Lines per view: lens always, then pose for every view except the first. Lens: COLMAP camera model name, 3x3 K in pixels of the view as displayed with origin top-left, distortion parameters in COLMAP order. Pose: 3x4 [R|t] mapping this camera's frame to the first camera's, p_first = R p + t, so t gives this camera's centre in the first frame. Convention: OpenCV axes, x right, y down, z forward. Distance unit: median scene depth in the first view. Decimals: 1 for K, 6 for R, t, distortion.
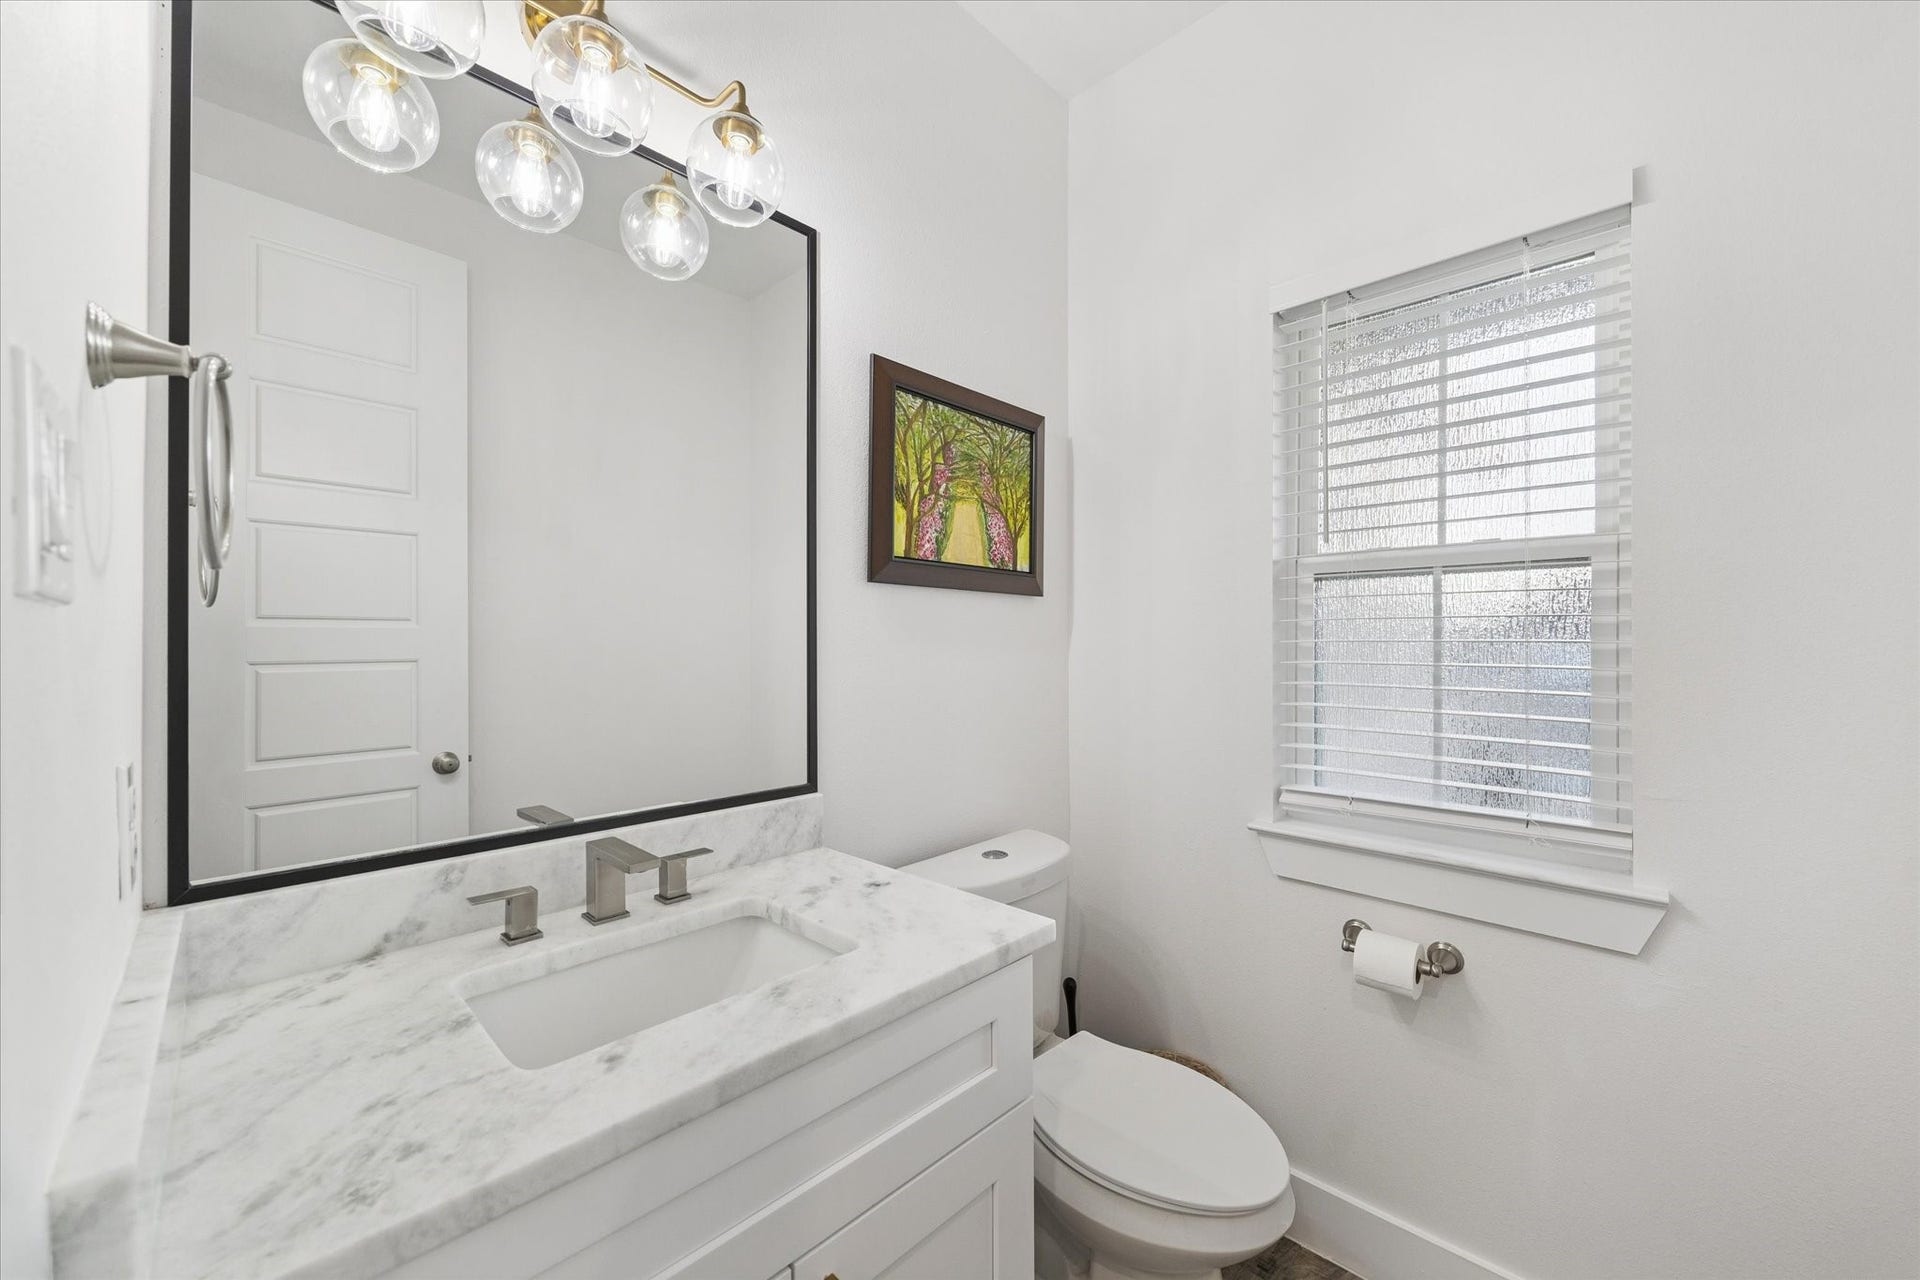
lens RADIAL K [[739.0, 0, 963.8], [0, 739.0, 626.4], [0, 0, 1]] dist [-0.001988, -0.000053]
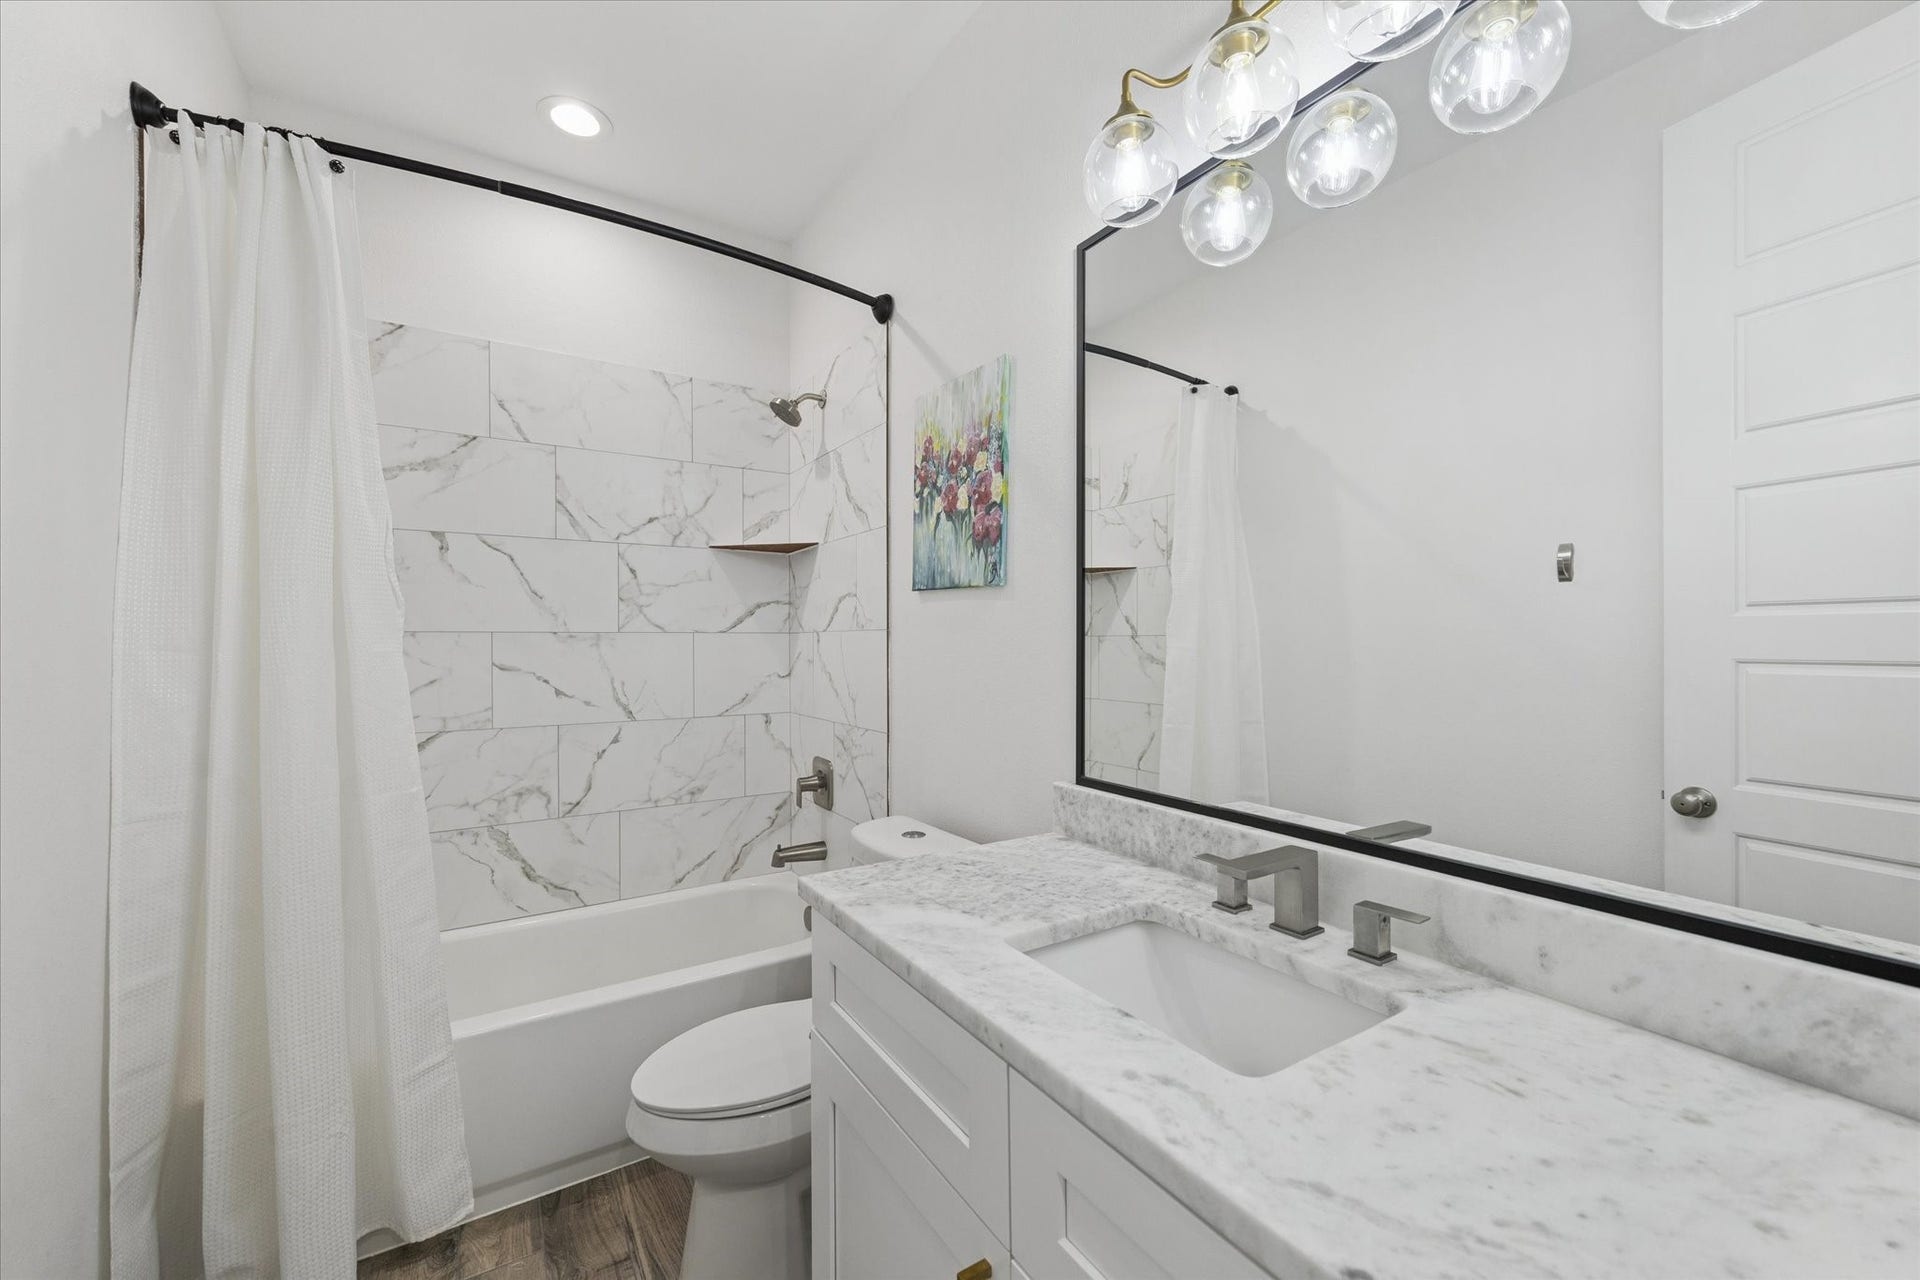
lens RADIAL K [[739.0, 0, 963.8], [0, 739.0, 626.4], [0, 0, 1]] dist [-0.001988, -0.000053]
pose [[-0.216403, -0.026763, -0.975937, 0.562527], [-0.000350, 0.999626, -0.027335, 0.030382], [0.976304, -0.005574, -0.216331, 0.822659]]
